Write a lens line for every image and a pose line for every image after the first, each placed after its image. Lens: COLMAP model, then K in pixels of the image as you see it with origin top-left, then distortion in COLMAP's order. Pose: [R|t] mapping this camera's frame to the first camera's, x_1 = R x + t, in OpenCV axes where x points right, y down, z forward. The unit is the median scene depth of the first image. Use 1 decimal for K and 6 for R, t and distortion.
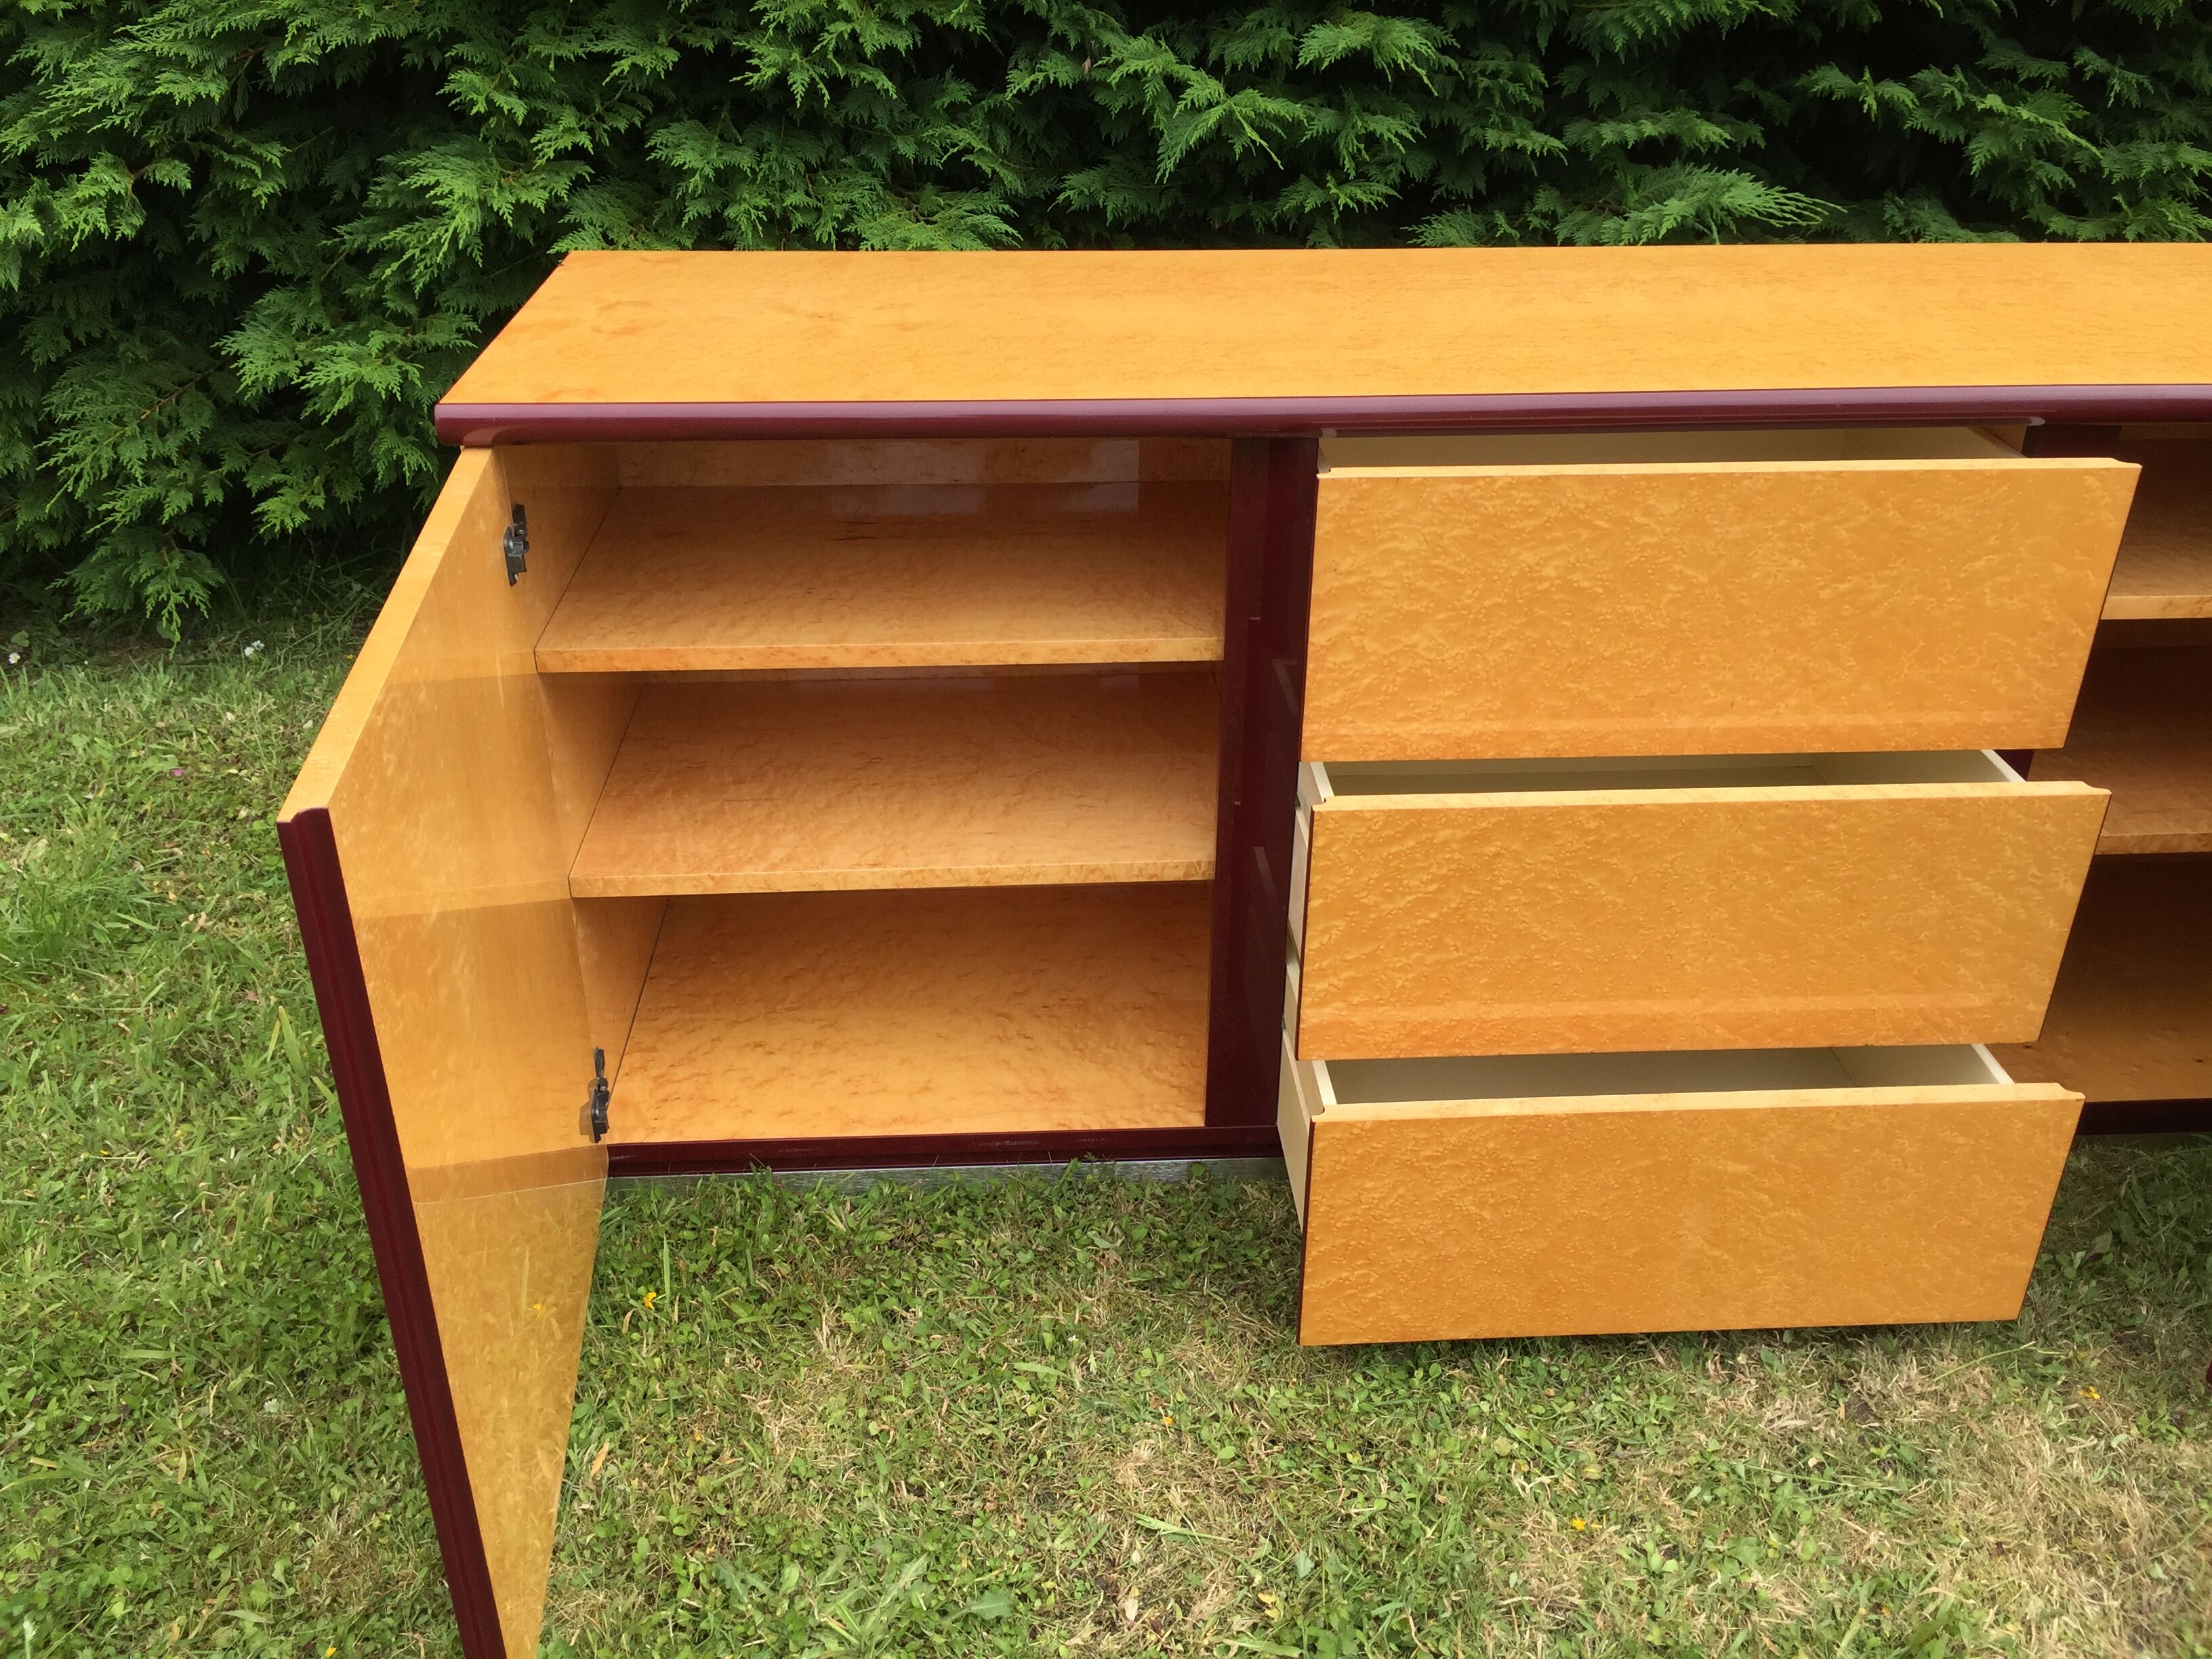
lens RADIAL K [[1865.6, 0, 1118.3], [0, 1865.6, 823.1], [0, 0, 1]] dist [0.077969, -0.113886]
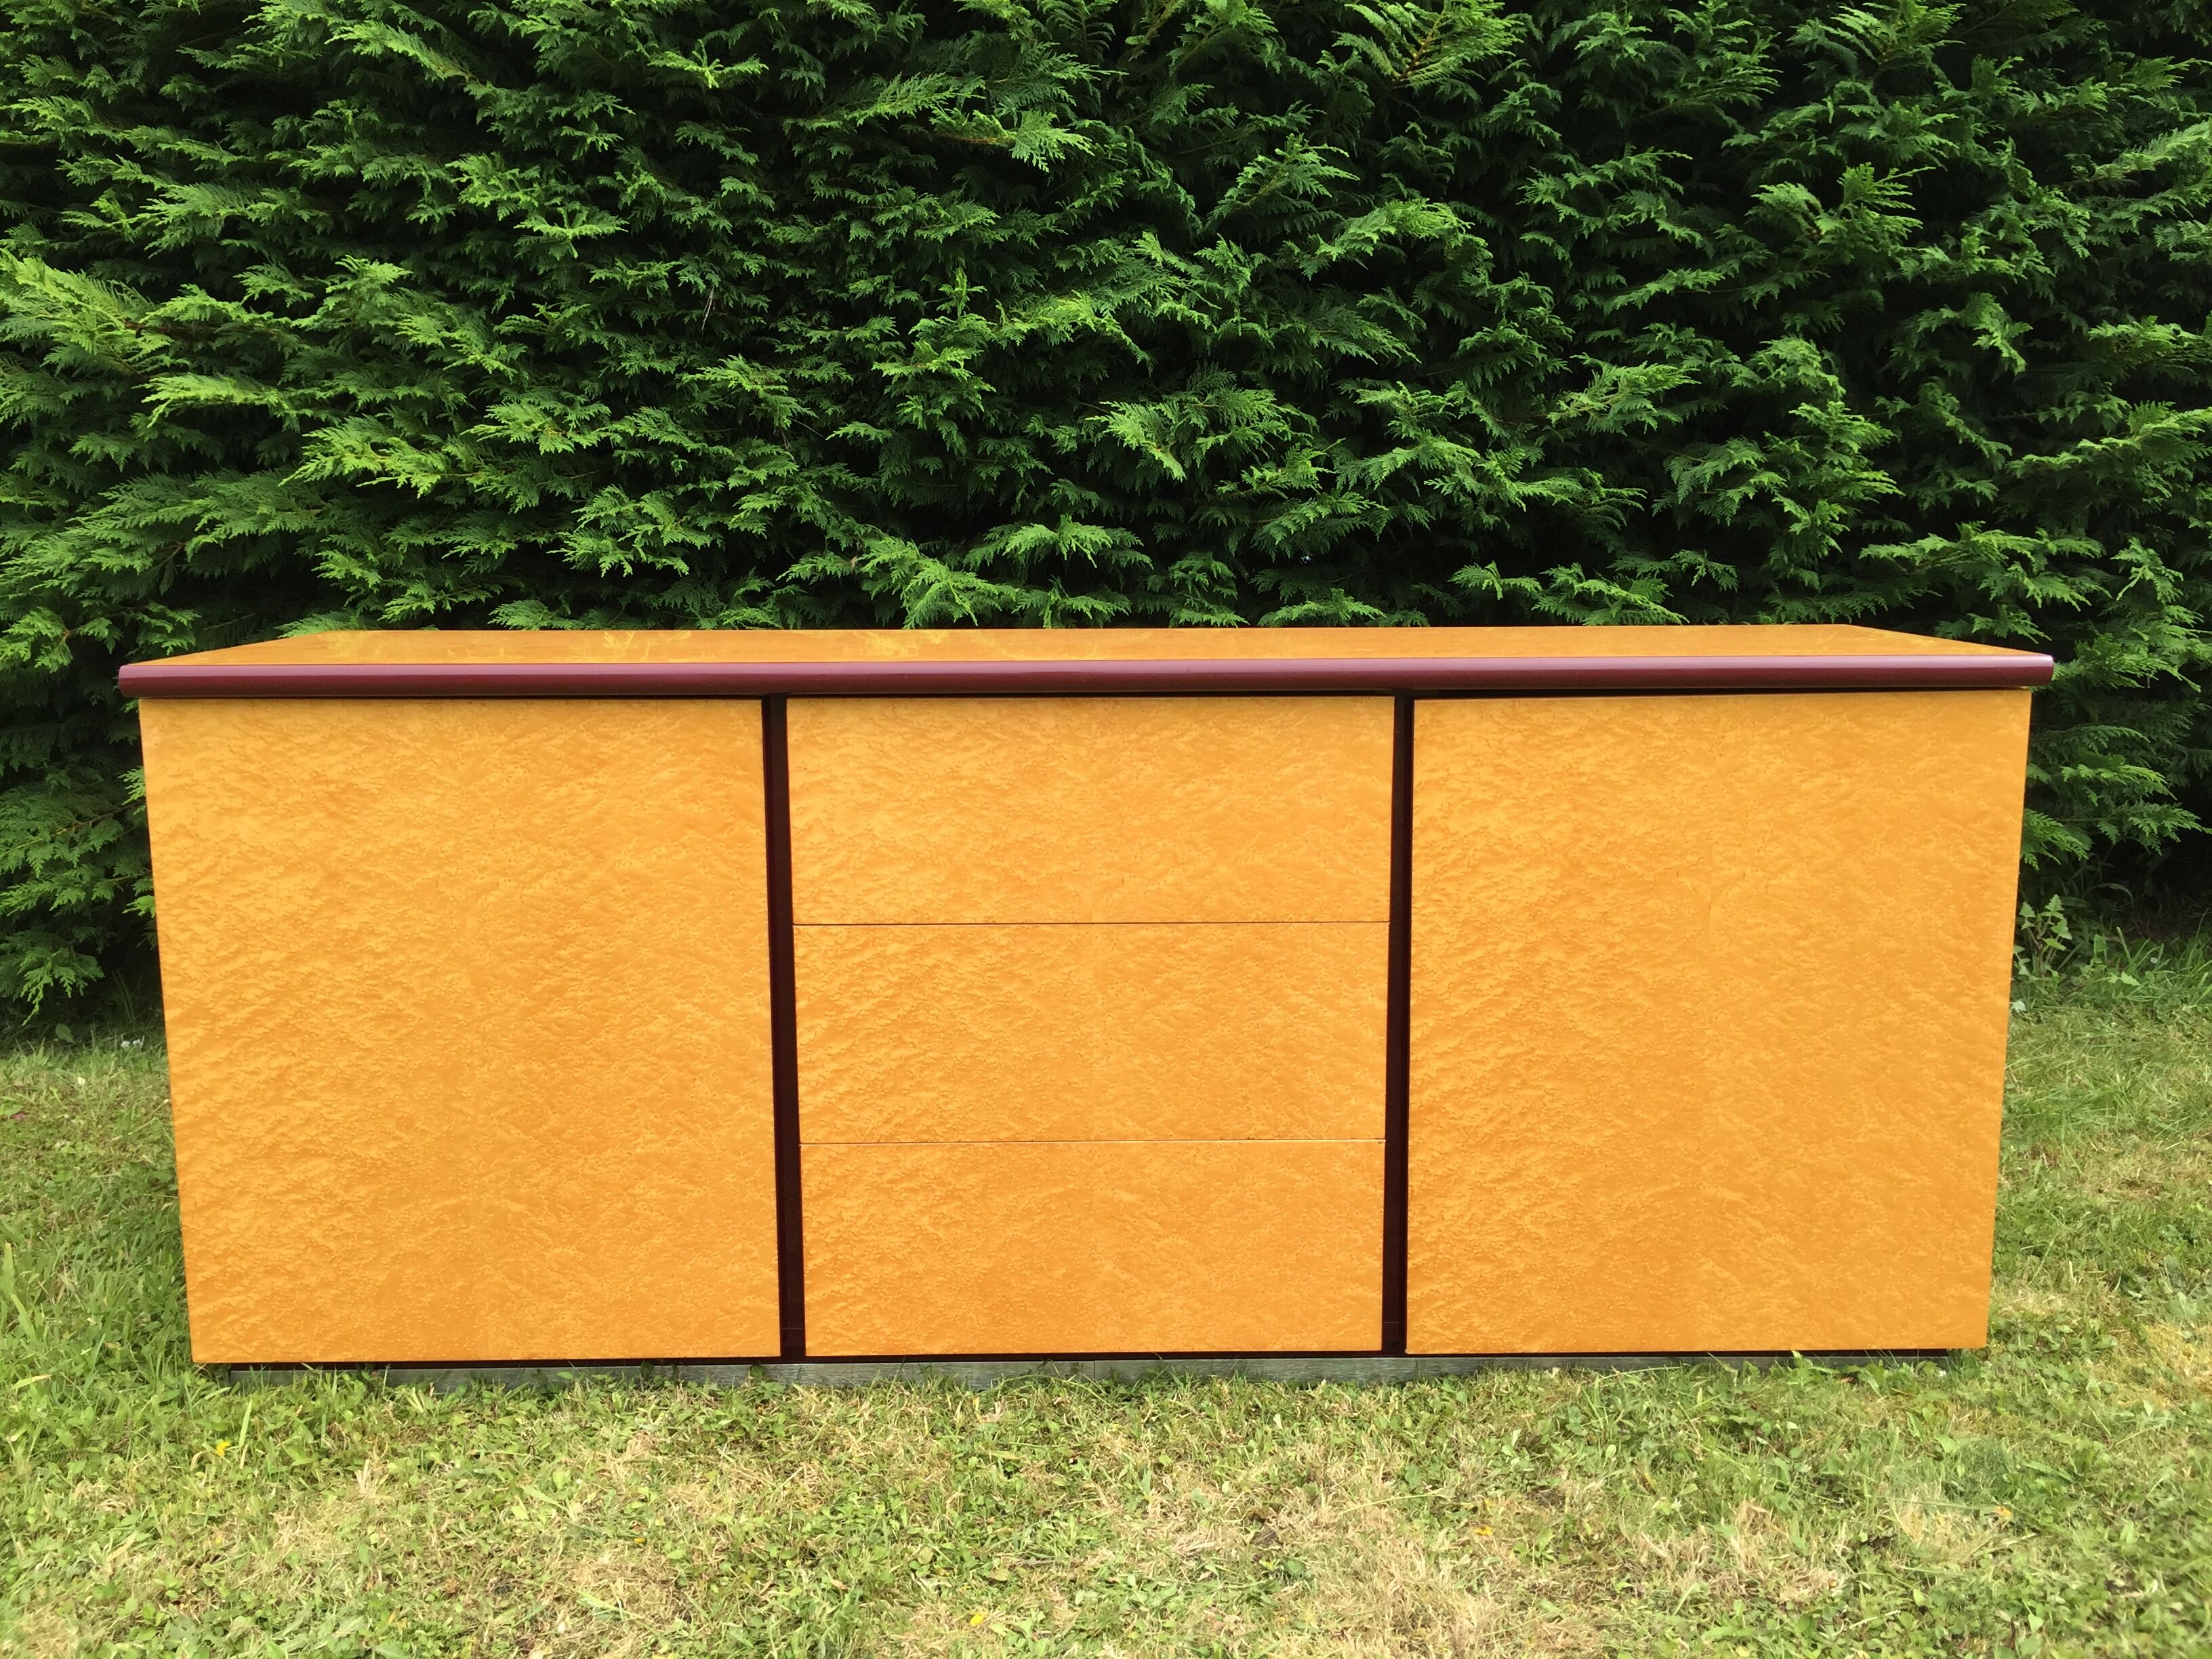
lens RADIAL K [[1865.6, 0, 1103.8], [0, 1865.6, 837.4], [0, 0, 1]] dist [0.077969, -0.113886]
pose [[0.998601, -0.001993, -0.052841, 0.332158], [-0.015198, 0.946310, -0.322902, 0.260770], [0.050647, 0.323253, 0.944956, -0.158994]]
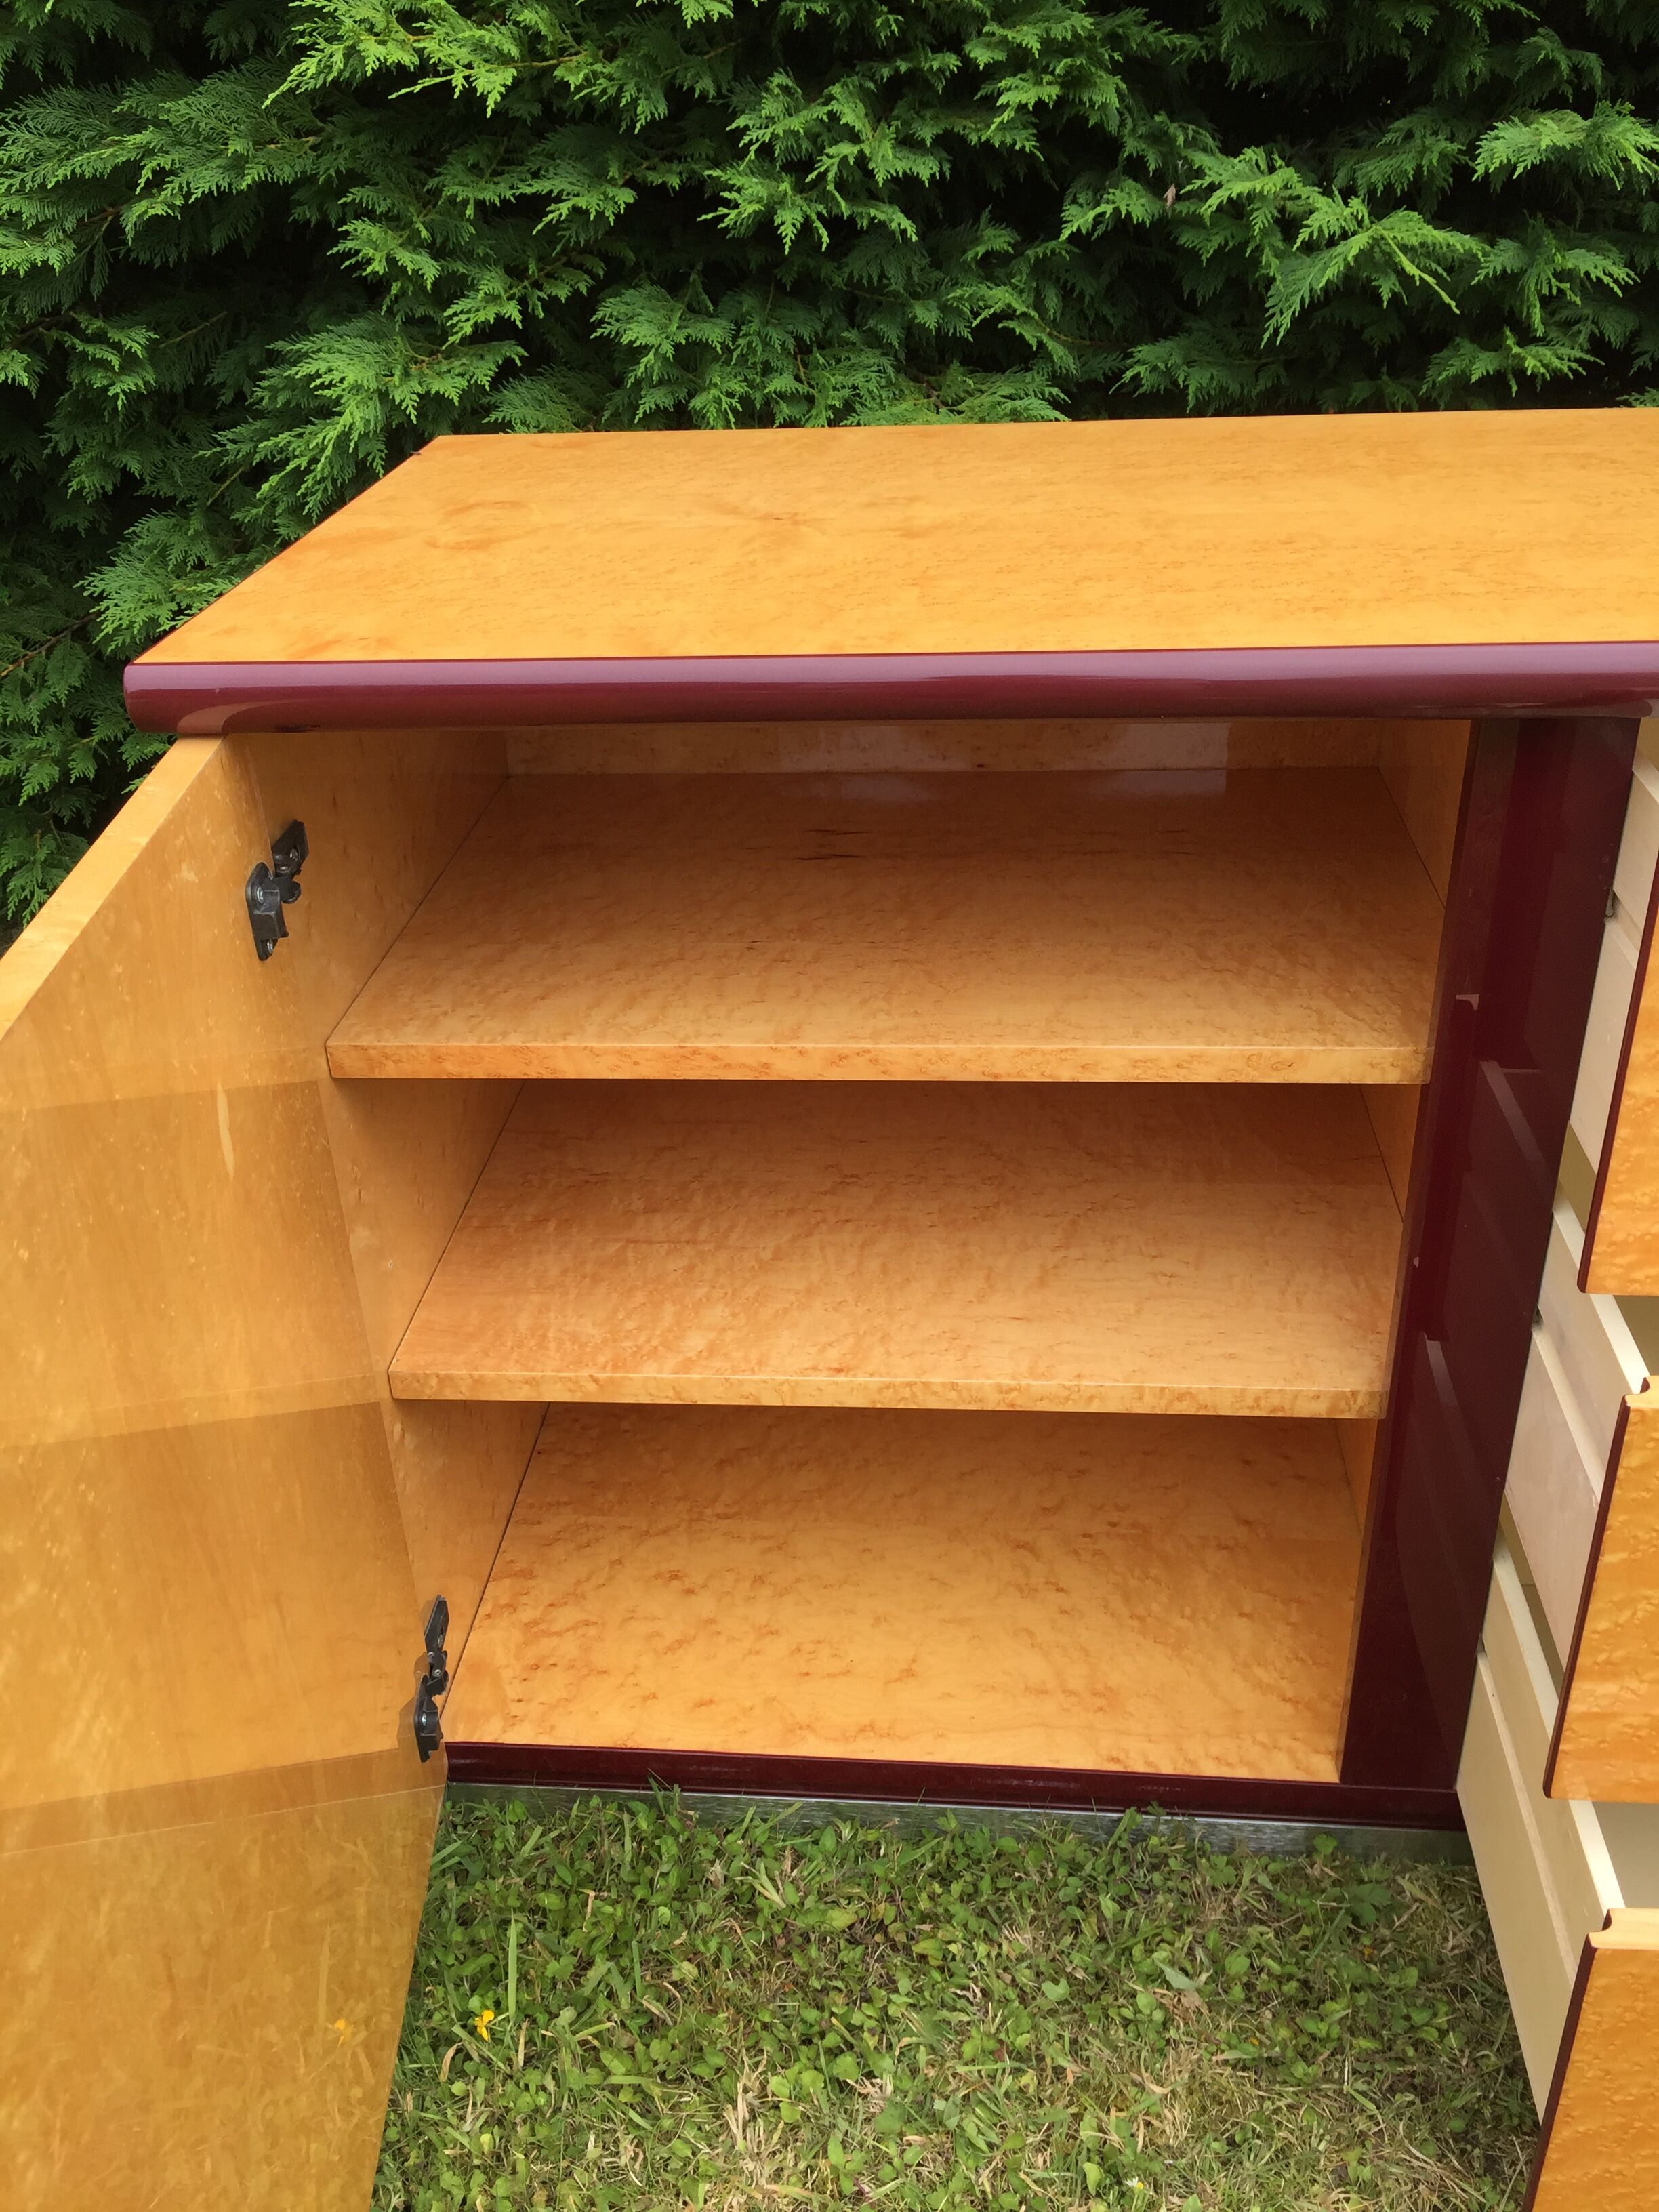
lens RADIAL K [[1865.6, 0, 854.9], [0, 1865.6, 1114.2], [0, 0, 1]] dist [0.077969, -0.113886]
pose [[0.989519, 0.031553, -0.140917, -0.036432], [-0.028159, 0.999265, 0.026011, -0.083904], [0.141634, -0.021770, 0.989680, 0.361994]]
